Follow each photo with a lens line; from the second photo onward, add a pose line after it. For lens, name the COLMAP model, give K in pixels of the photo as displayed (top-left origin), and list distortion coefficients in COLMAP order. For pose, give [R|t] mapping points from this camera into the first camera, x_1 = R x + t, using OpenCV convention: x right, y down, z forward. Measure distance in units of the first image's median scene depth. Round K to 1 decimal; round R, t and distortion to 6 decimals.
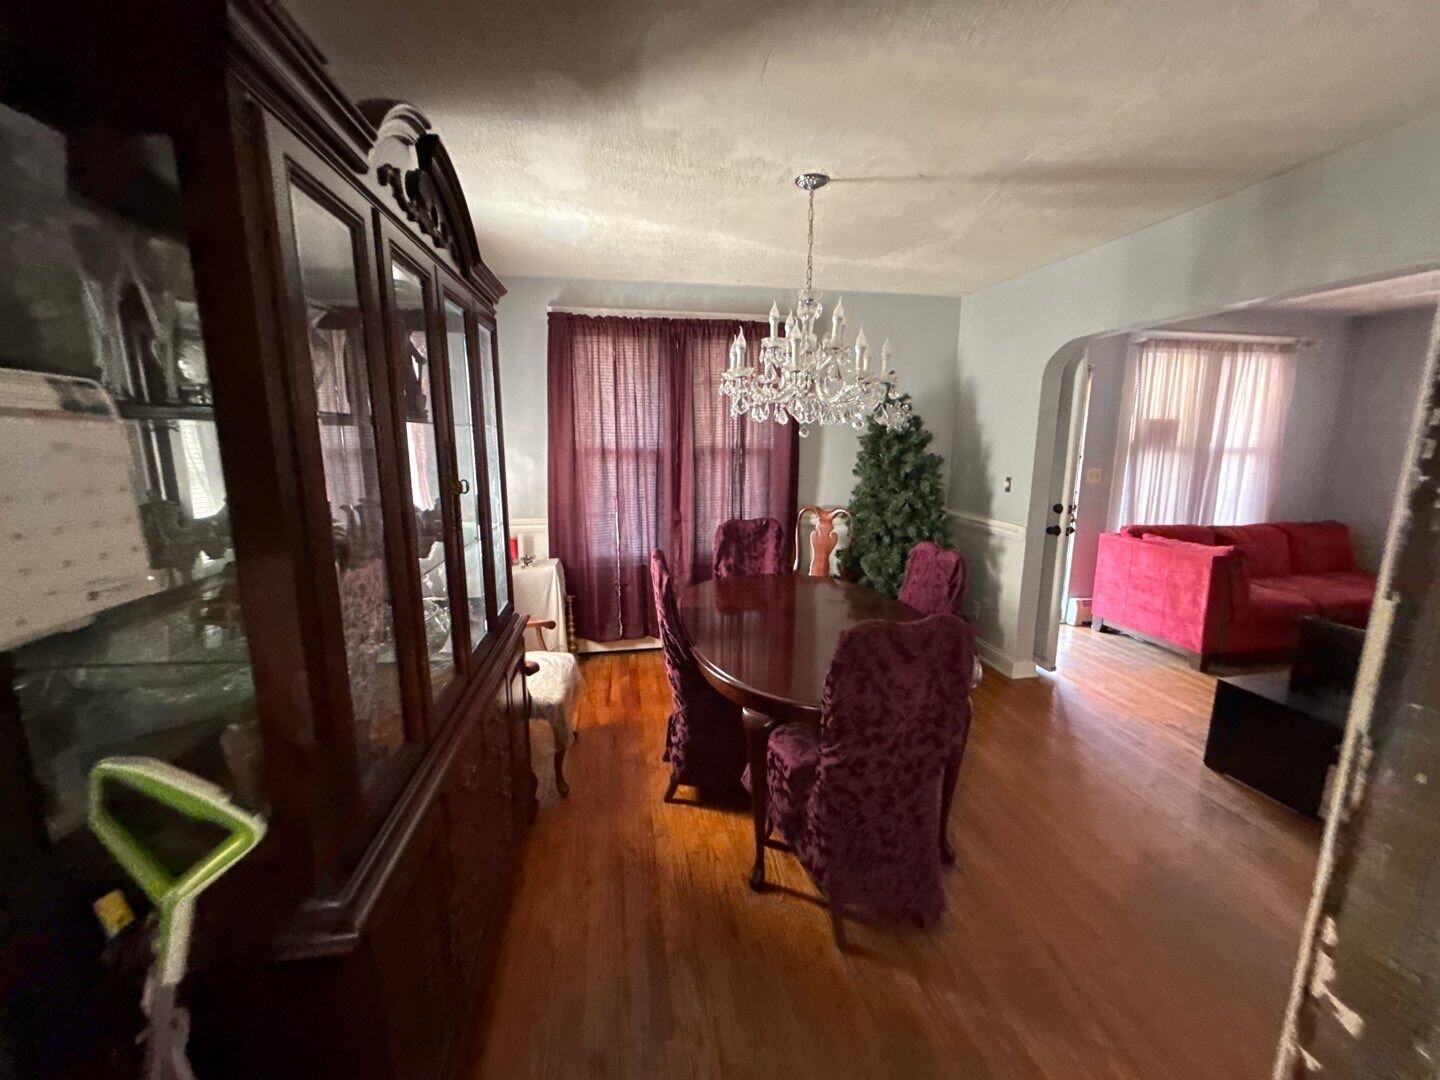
lens RADIAL K [[577.4, 0, 721.1], [0, 577.4, 536.0], [0, 0, 1]] dist [0.002953, -0.000112]
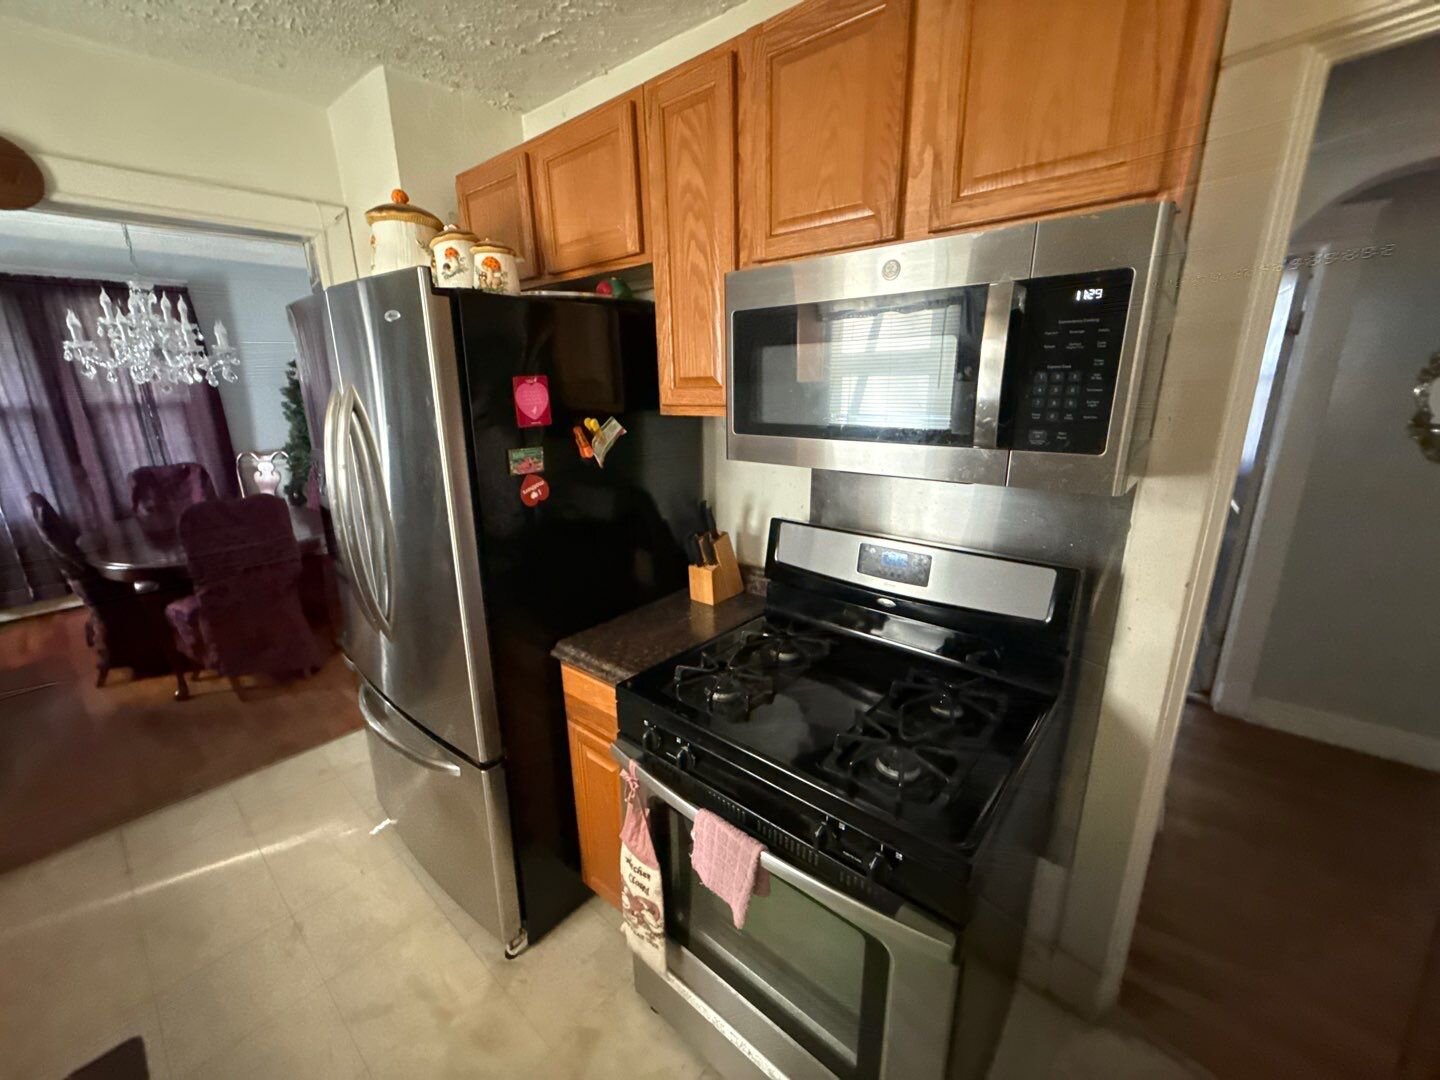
lens RADIAL K [[577.4, 0, 718.0], [0, 577.4, 538.3], [0, 0, 1]] dist [0.002953, -0.000112]
pose [[0.773505, -0.185252, 0.606112, 0.177897], [0.129253, 0.982339, 0.135291, 0.102061], [-0.620470, -0.026307, 0.783788, -0.598431]]
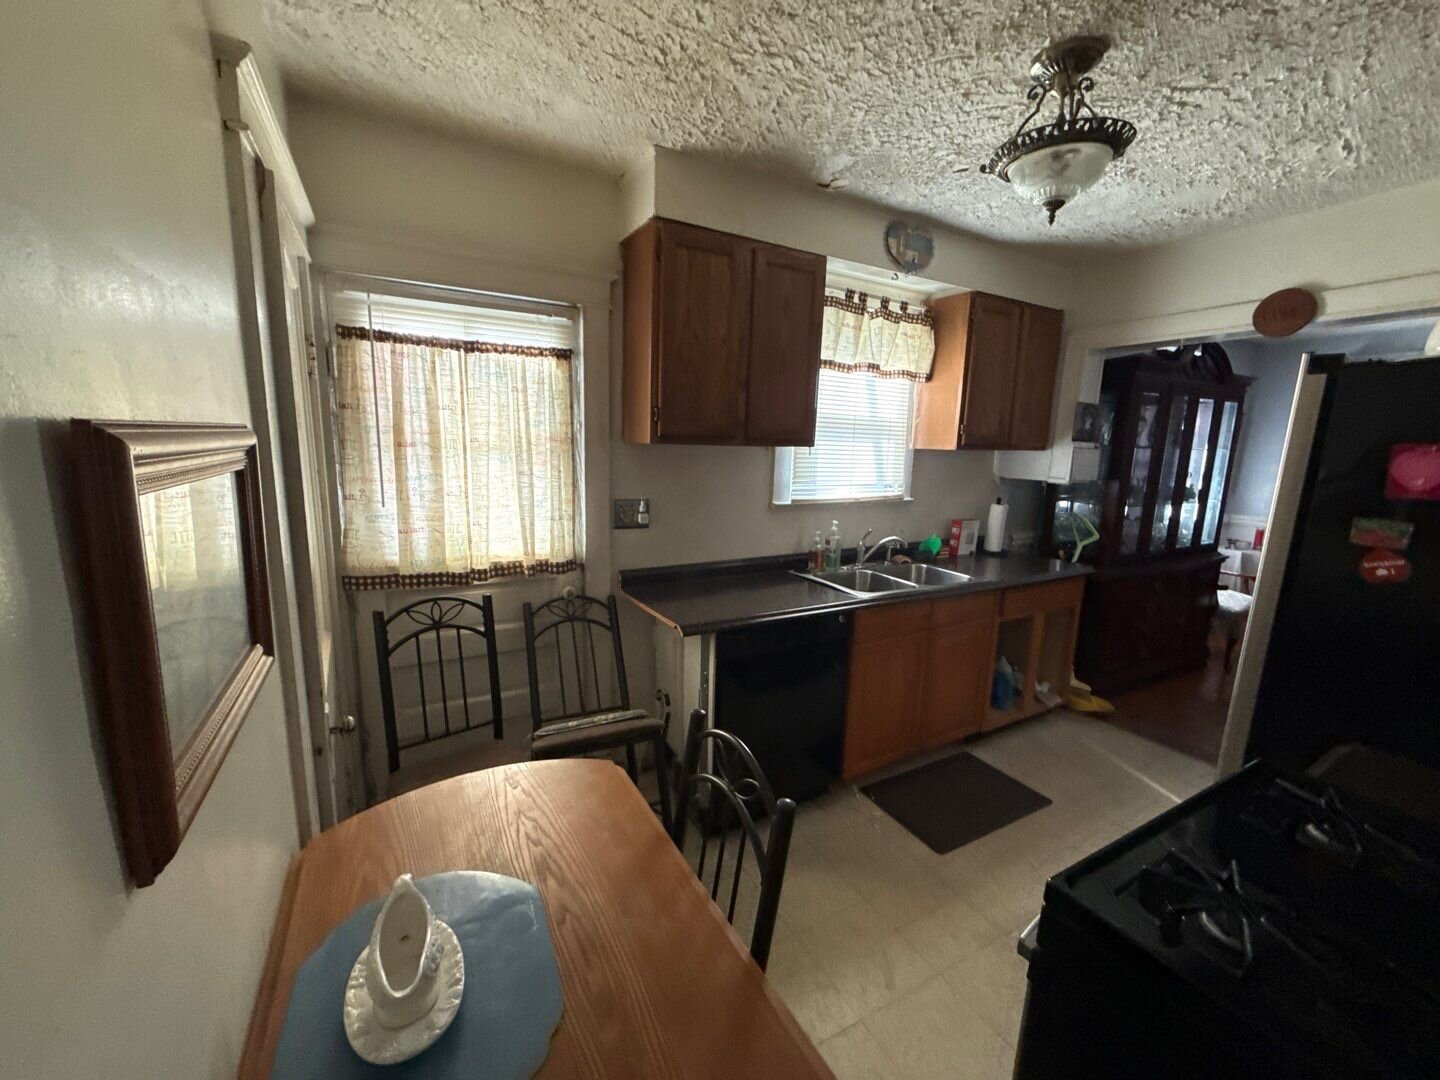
lens RADIAL K [[577.4, 0, 724.6], [0, 577.4, 541.9], [0, 0, 1]] dist [0.002953, -0.000112]
pose [[0.334673, 0.162598, -0.928200, 0.529492], [-0.186405, 0.976961, 0.103929, 0.131364], [0.923714, 0.138239, 0.357271, -0.720592]]
